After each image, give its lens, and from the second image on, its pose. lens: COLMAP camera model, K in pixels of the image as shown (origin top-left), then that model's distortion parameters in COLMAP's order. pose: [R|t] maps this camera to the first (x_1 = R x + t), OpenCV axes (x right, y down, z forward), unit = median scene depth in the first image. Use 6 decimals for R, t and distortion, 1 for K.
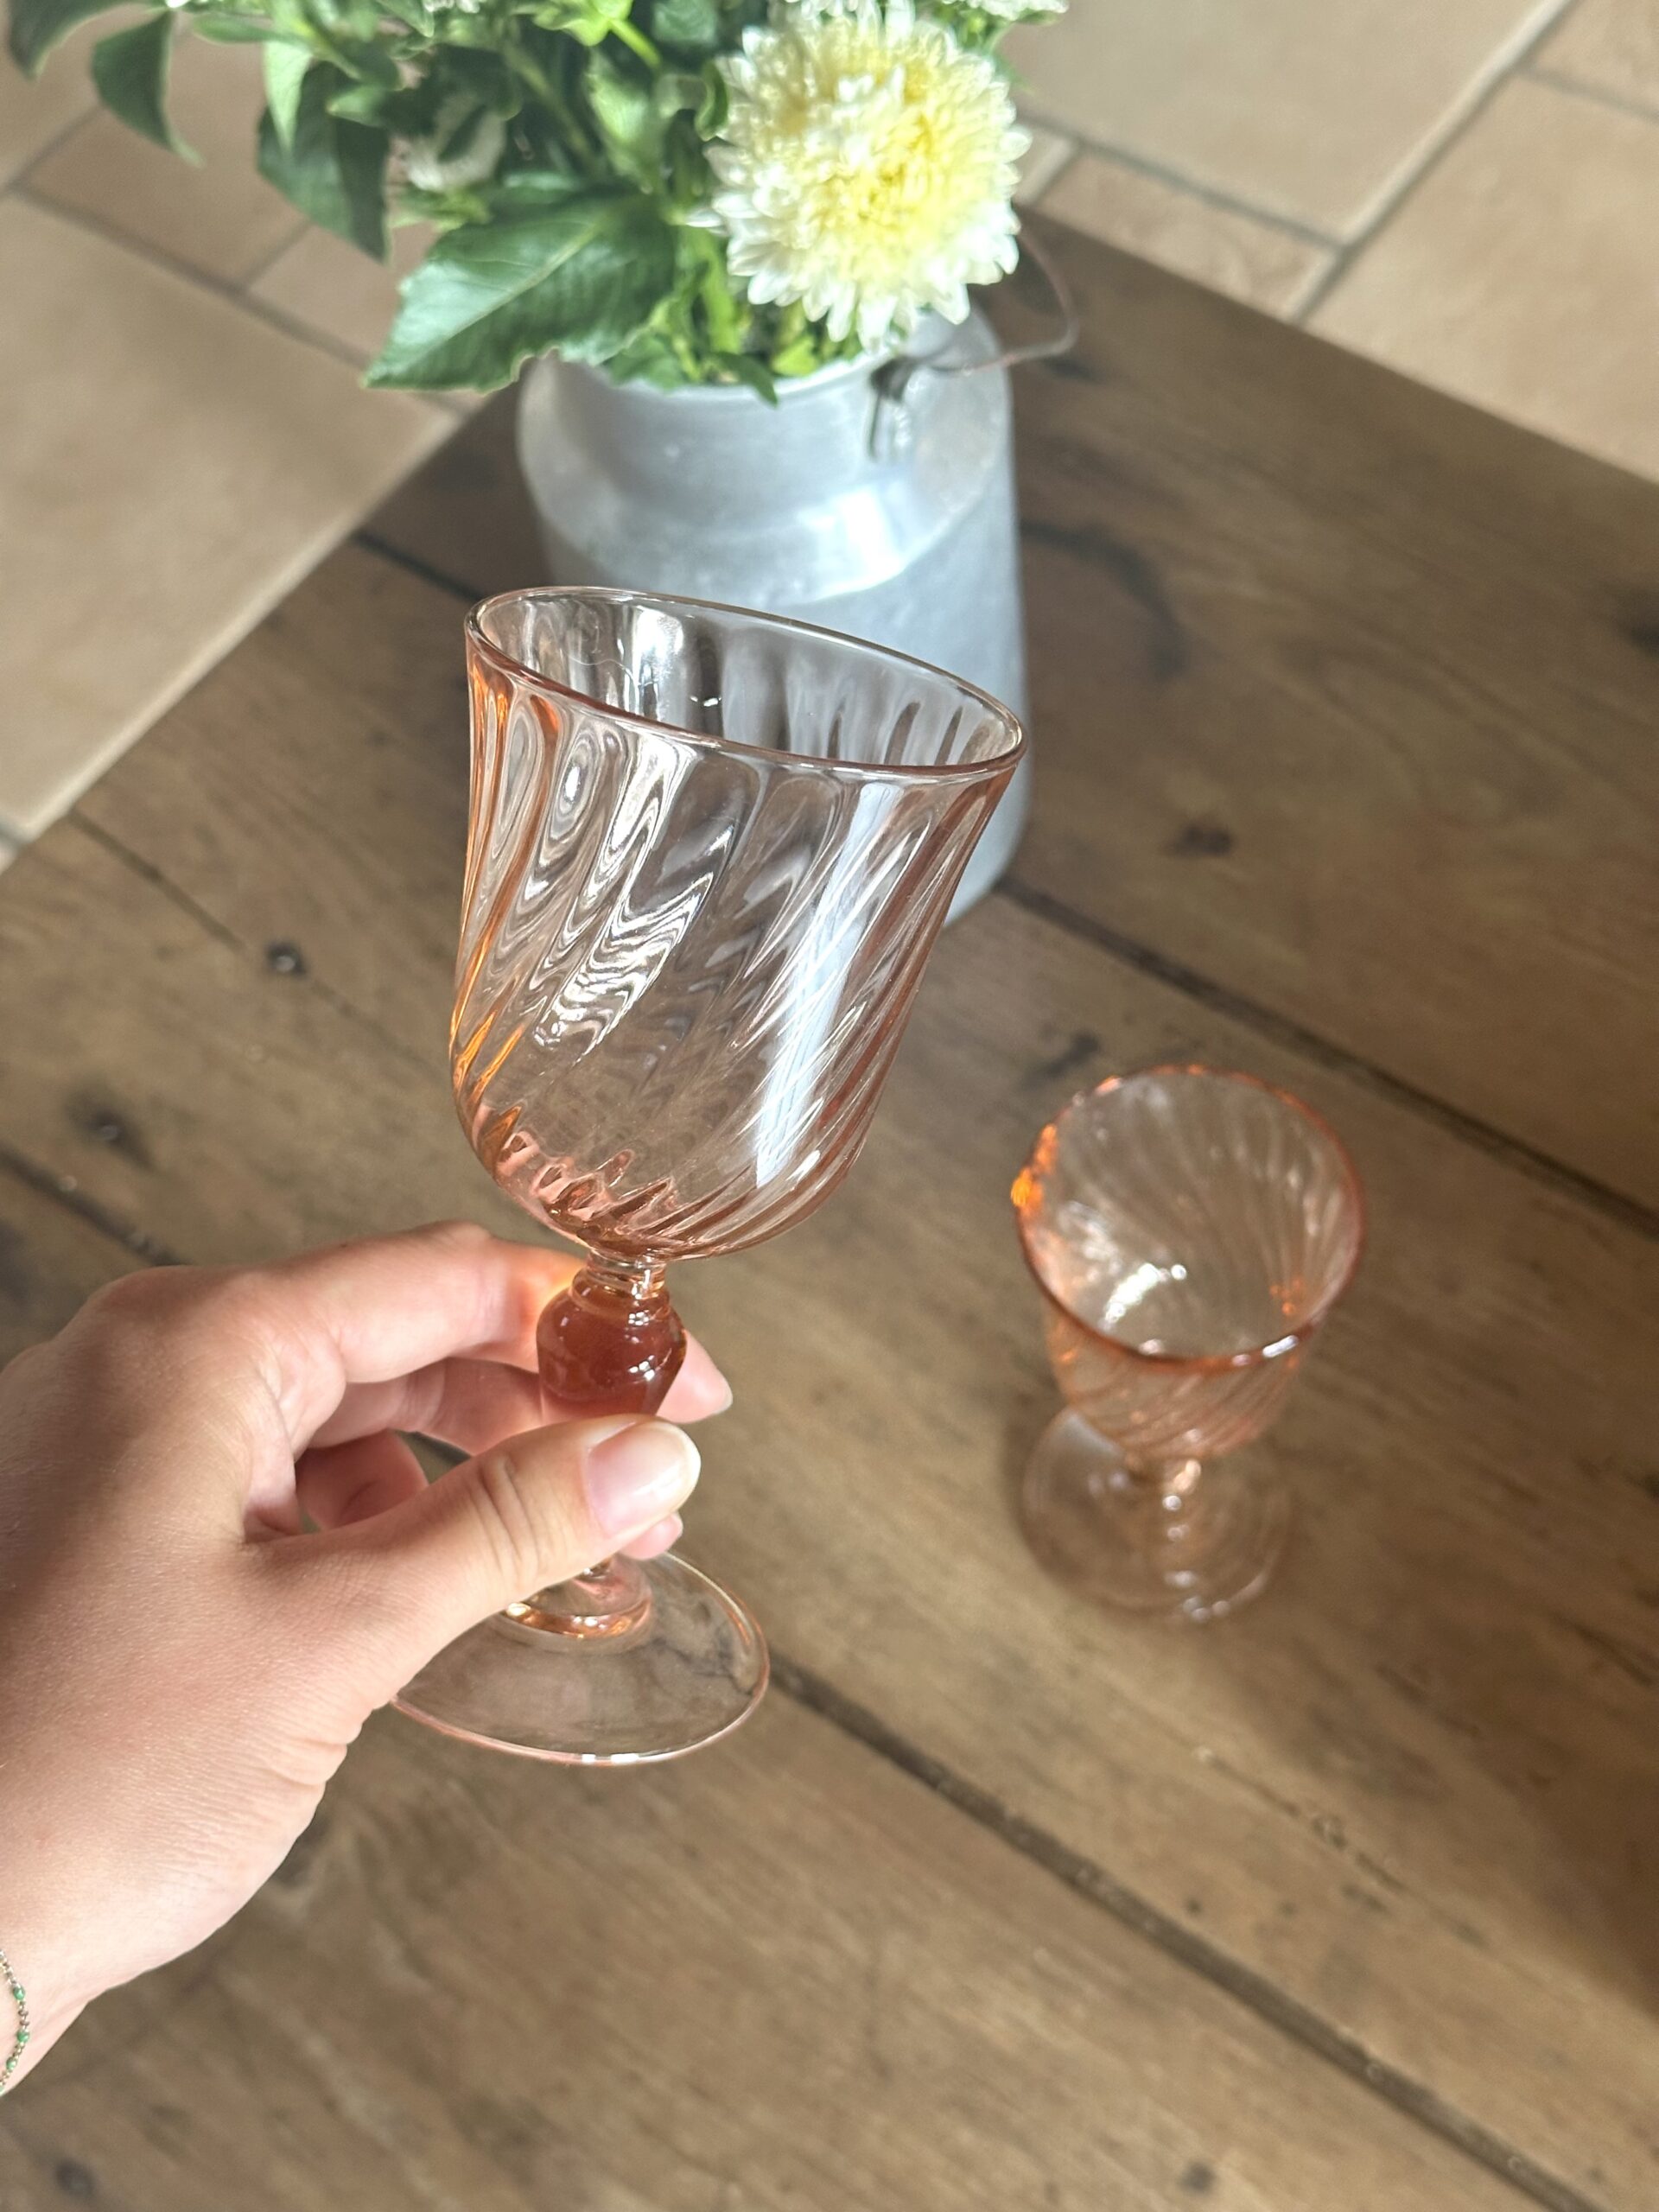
lens RADIAL K [[3170.9, 0, 833.2], [0, 3170.9, 1153.1], [0, 0, 1]] dist [0.128322, 0.000000]
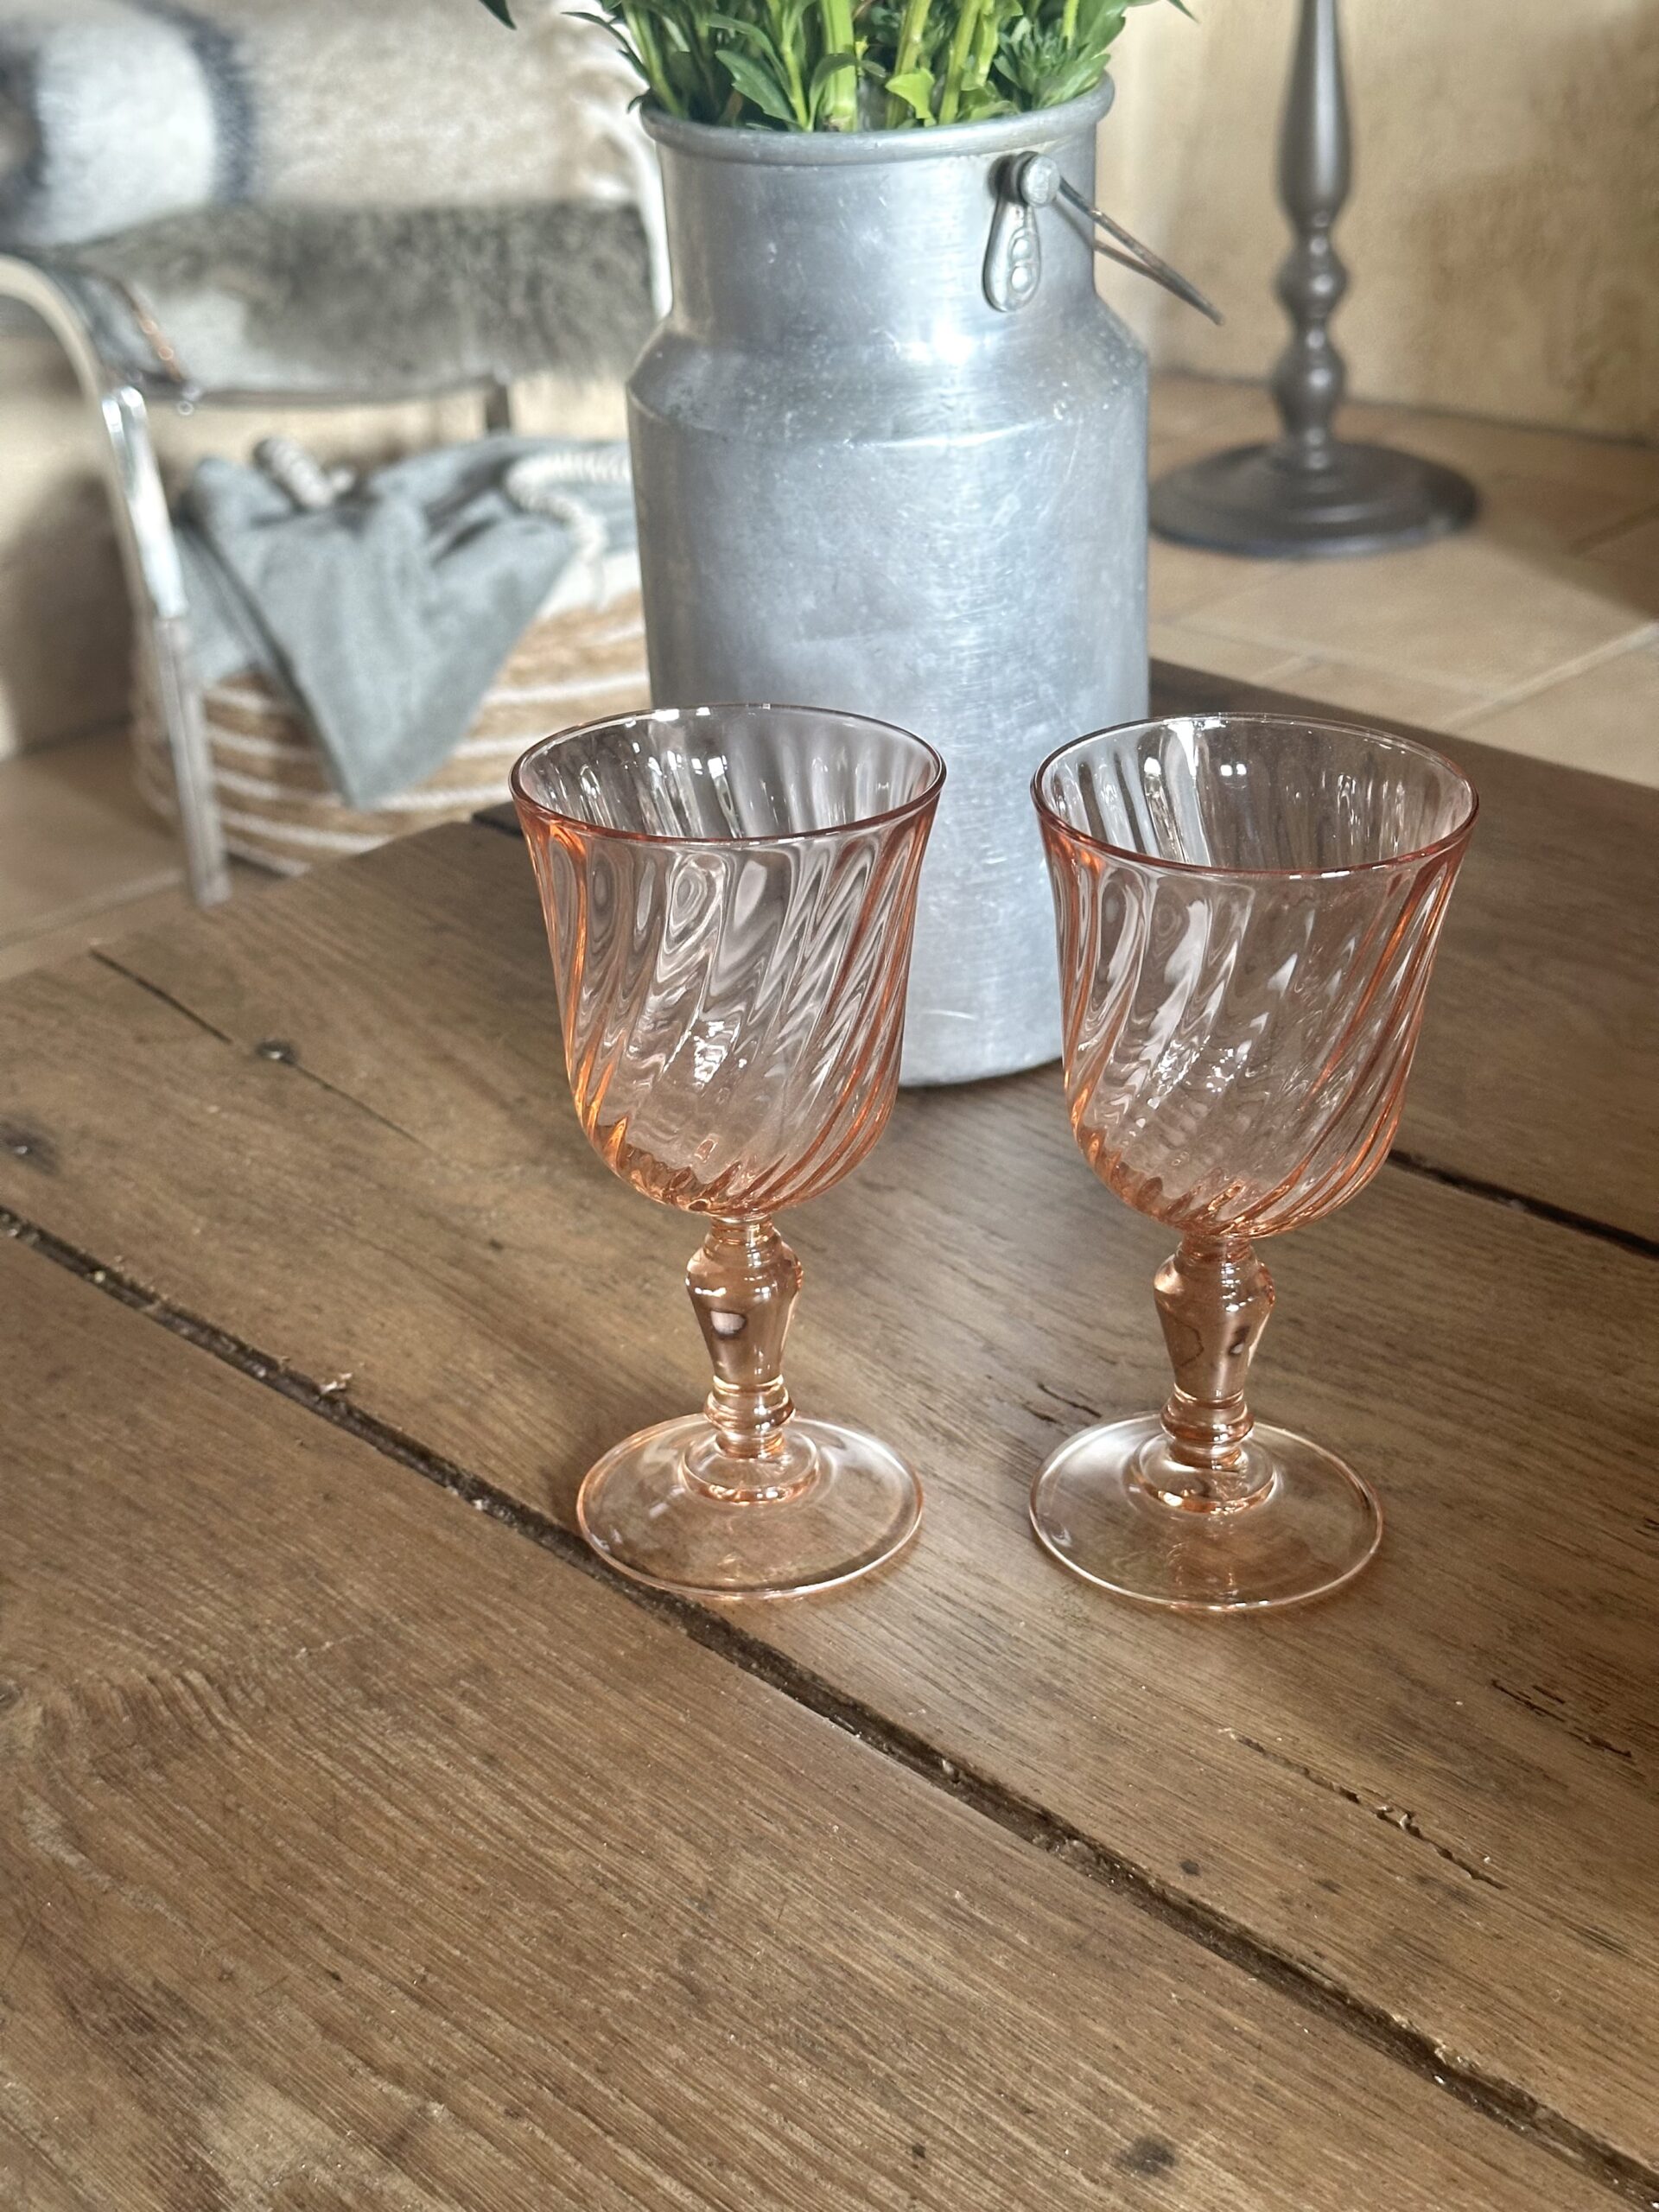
lens RADIAL K [[3170.9, 0, 819.9], [0, 3170.9, 1108.4], [0, 0, 1]] dist [0.128322, 0.000000]
pose [[0.987432, 0.104139, -0.118886, 0.098073], [-0.150399, 0.850310, -0.504335, 0.449500], [0.048569, 0.515877, 0.855285, 0.327432]]
